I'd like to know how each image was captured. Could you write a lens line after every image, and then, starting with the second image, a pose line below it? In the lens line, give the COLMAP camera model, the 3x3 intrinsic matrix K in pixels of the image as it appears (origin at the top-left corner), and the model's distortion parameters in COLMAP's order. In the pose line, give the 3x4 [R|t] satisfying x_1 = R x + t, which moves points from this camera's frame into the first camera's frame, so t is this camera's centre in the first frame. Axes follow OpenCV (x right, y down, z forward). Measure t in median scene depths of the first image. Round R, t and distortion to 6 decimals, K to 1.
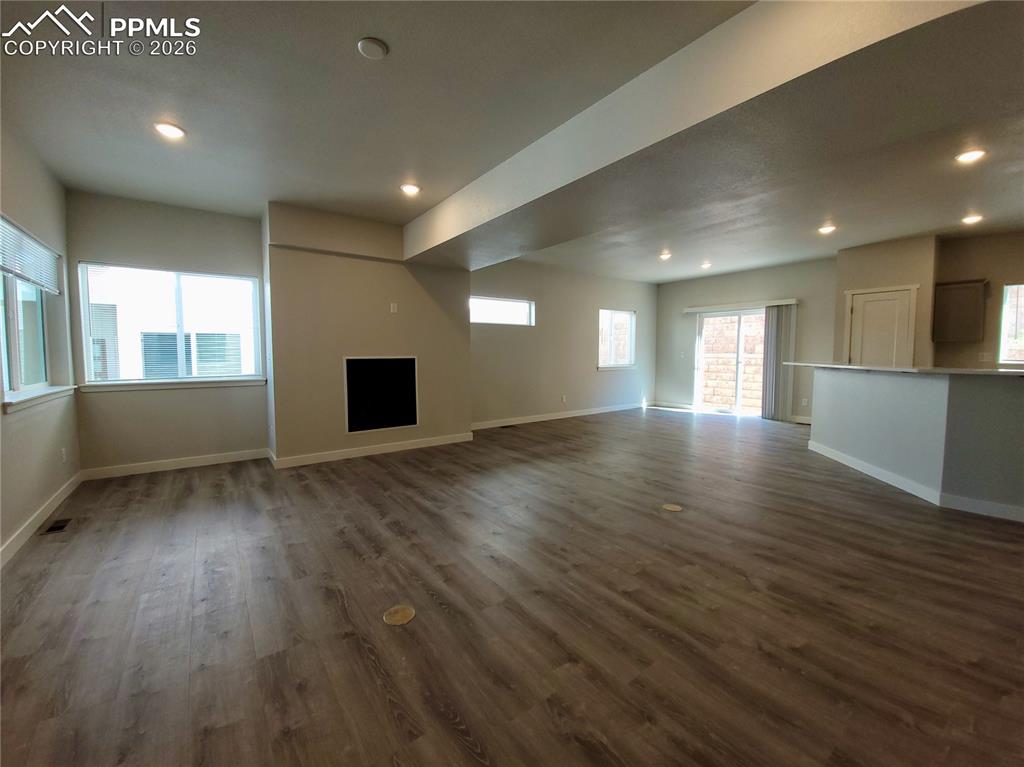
lens RADIAL K [[402.5, 0, 490.4], [0, 402.5, 378.0], [0, 0, 1]] dist [0.001182, -0.010870]
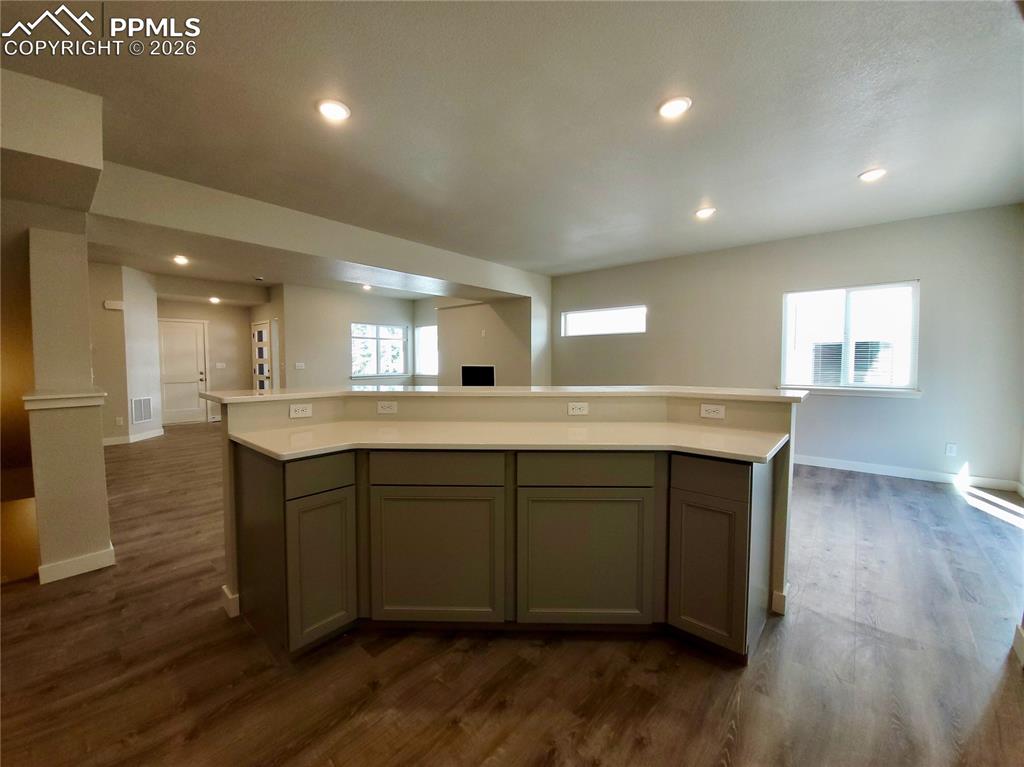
lens RADIAL K [[402.5, 0, 490.4], [0, 402.5, 378.0], [0, 0, 1]] dist [0.001182, -0.010870]
pose [[0.217187, 0.044607, -0.975110, 1.529878], [-0.060341, 0.997658, 0.032199, -0.066996], [0.974263, 0.051846, 0.219370, 0.843256]]
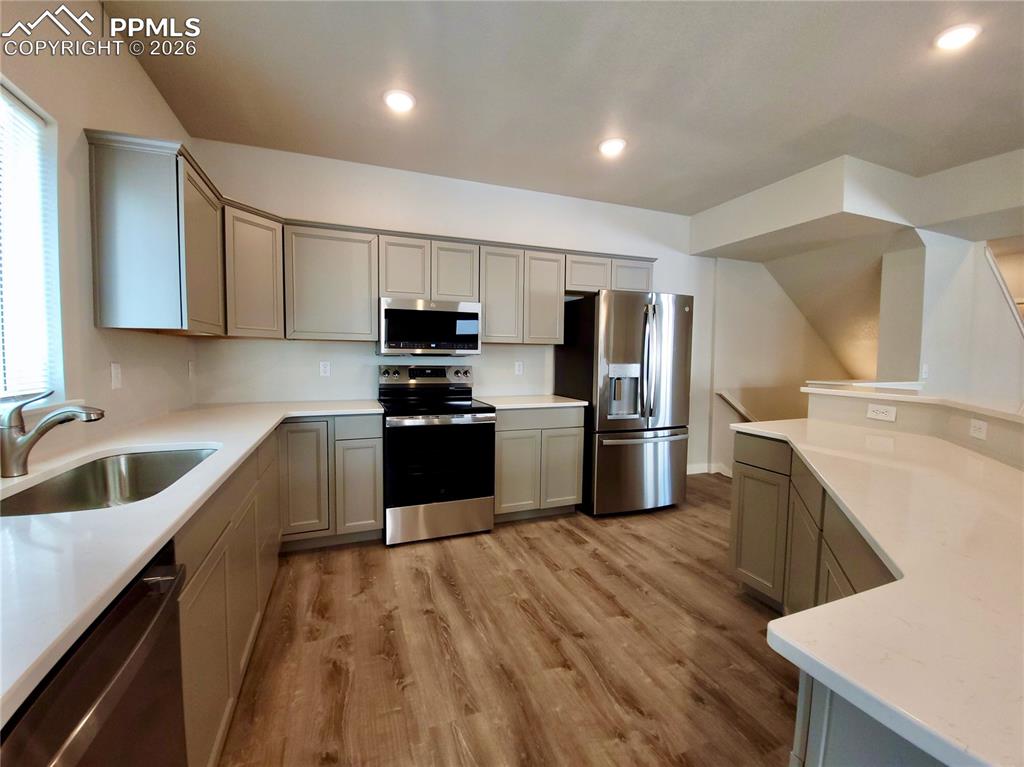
lens RADIAL K [[402.5, 0, 490.4], [0, 402.5, 378.0], [0, 0, 1]] dist [0.001182, -0.010870]
pose [[-0.963846, -0.018855, 0.265792, 1.283939], [0.013046, 0.992958, 0.117749, -0.097073], [-0.266140, 0.116960, -0.956812, 1.312152]]
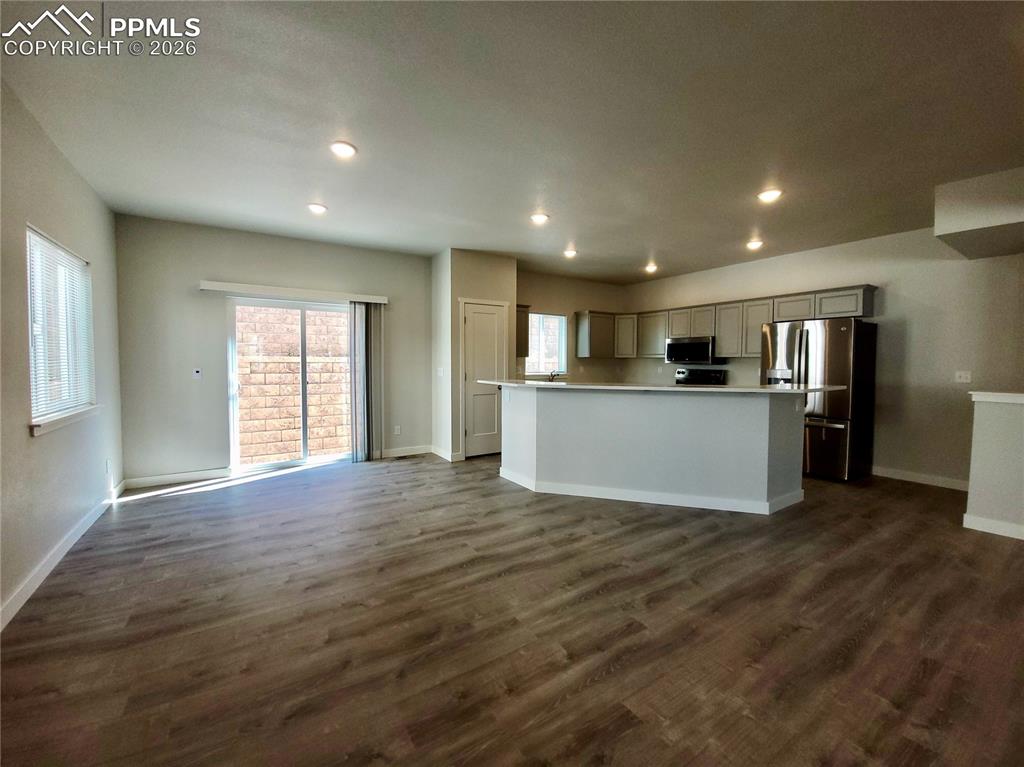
lens RADIAL K [[402.5, 0, 490.4], [0, 402.5, 378.0], [0, 0, 1]] dist [0.001182, -0.010870]
pose [[0.066725, -0.040012, 0.996969, 0.012713], [0.060875, 0.997497, 0.035959, -0.100783], [-0.995913, 0.058291, 0.068993, 1.277829]]
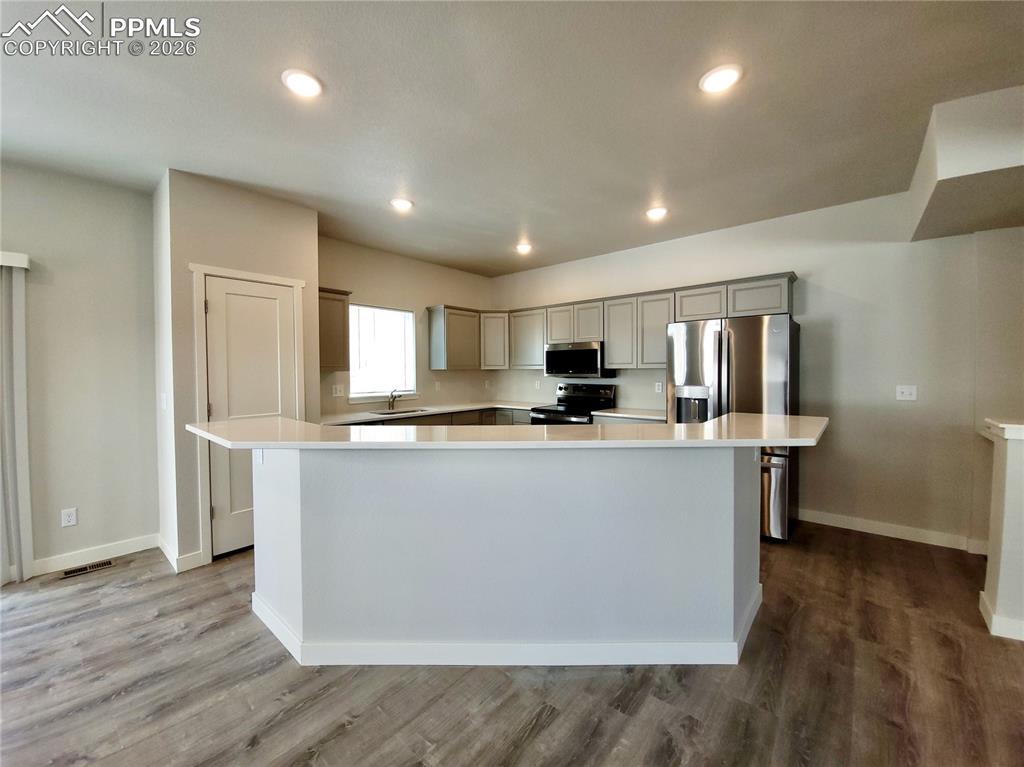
lens RADIAL K [[402.5, 0, 490.4], [0, 402.5, 378.0], [0, 0, 1]] dist [0.001182, -0.010870]
pose [[-0.222510, -0.015788, 0.974803, 0.505954], [0.070636, 0.996980, 0.032270, -0.106356], [-0.972368, 0.076037, -0.220723, 1.118489]]
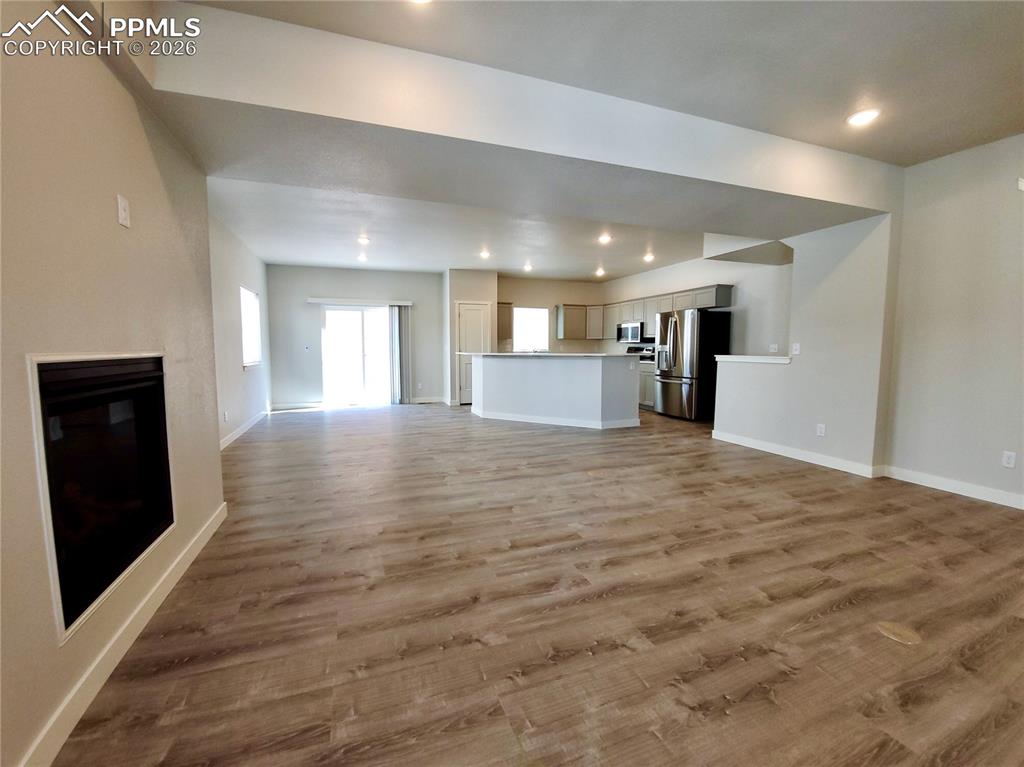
lens RADIAL K [[402.5, 0, 490.4], [0, 402.5, 378.0], [0, 0, 1]] dist [0.001182, -0.010870]
pose [[0.279652, -0.073528, 0.957282, -0.589913], [0.063756, 0.996285, 0.057898, -0.038480], [-0.957982, 0.044841, 0.283301, 0.737576]]
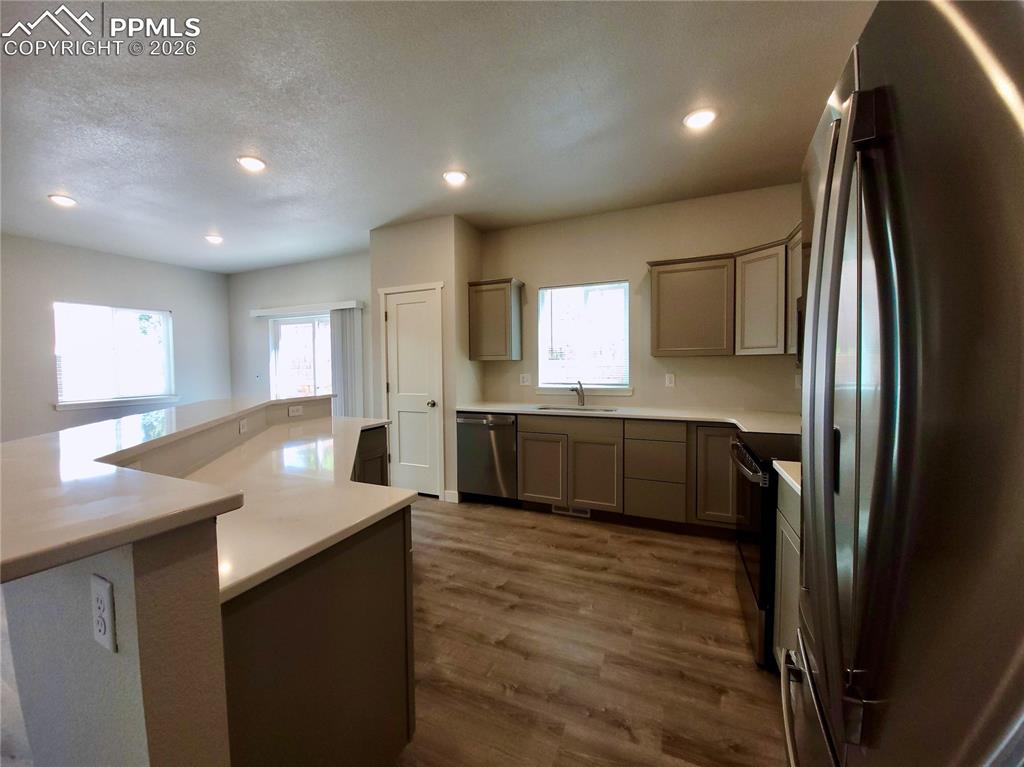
lens RADIAL K [[402.5, 0, 490.4], [0, 402.5, 378.0], [0, 0, 1]] dist [0.001182, -0.010870]
pose [[0.865577, -0.023026, 0.500246, 1.014875], [0.040454, 0.998893, -0.024019, -0.051454], [-0.499139, 0.041027, 0.865550, 0.429332]]
